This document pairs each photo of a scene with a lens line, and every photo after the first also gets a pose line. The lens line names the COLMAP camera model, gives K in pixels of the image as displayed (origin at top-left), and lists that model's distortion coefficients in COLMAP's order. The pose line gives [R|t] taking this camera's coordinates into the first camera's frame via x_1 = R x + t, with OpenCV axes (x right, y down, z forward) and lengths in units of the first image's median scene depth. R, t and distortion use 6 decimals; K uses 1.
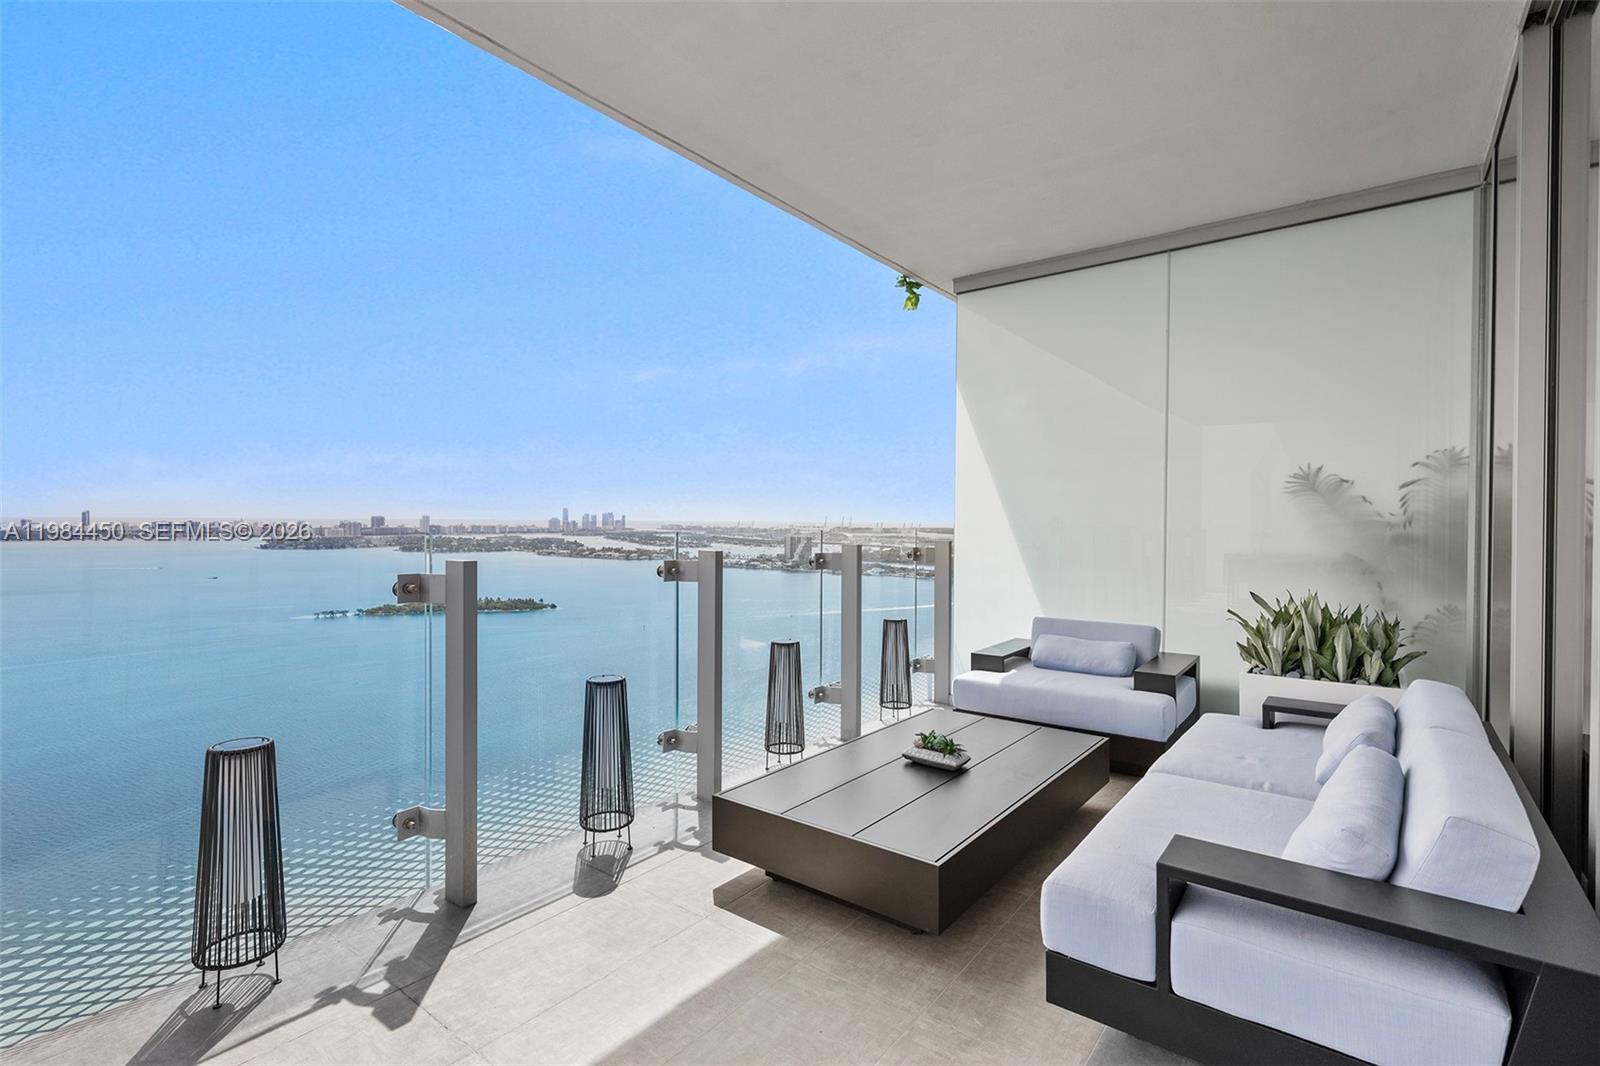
lens RADIAL K [[745.0, 0, 800.3], [0, 745.0, 508.4], [0, 0, 1]] dist [0.001148, 0.000122]
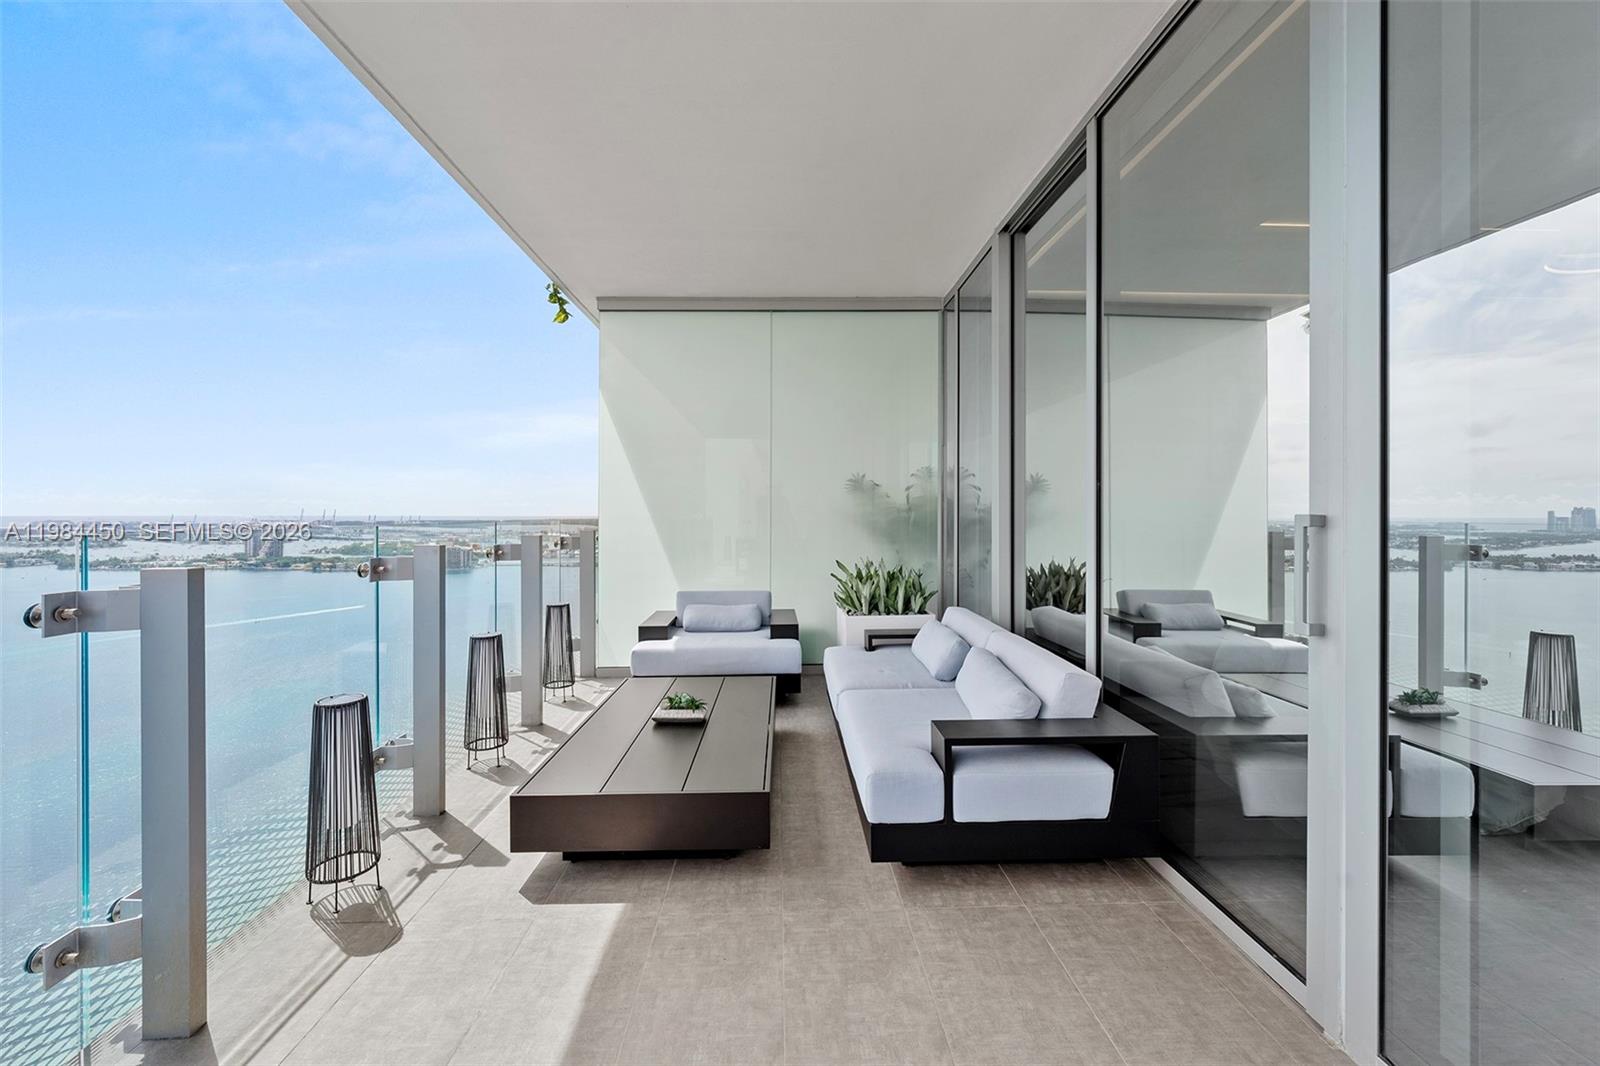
lens RADIAL K [[649.7, 0, 793.8], [0, 649.7, 496.6], [0, 0, 1]] dist [-0.000837, -0.000248]
pose [[0.777993, 0.009725, 0.628198, -0.294319], [-0.005166, 0.999945, -0.009082, 0.000875], [-0.628252, 0.003821, 0.778000, 0.088187]]
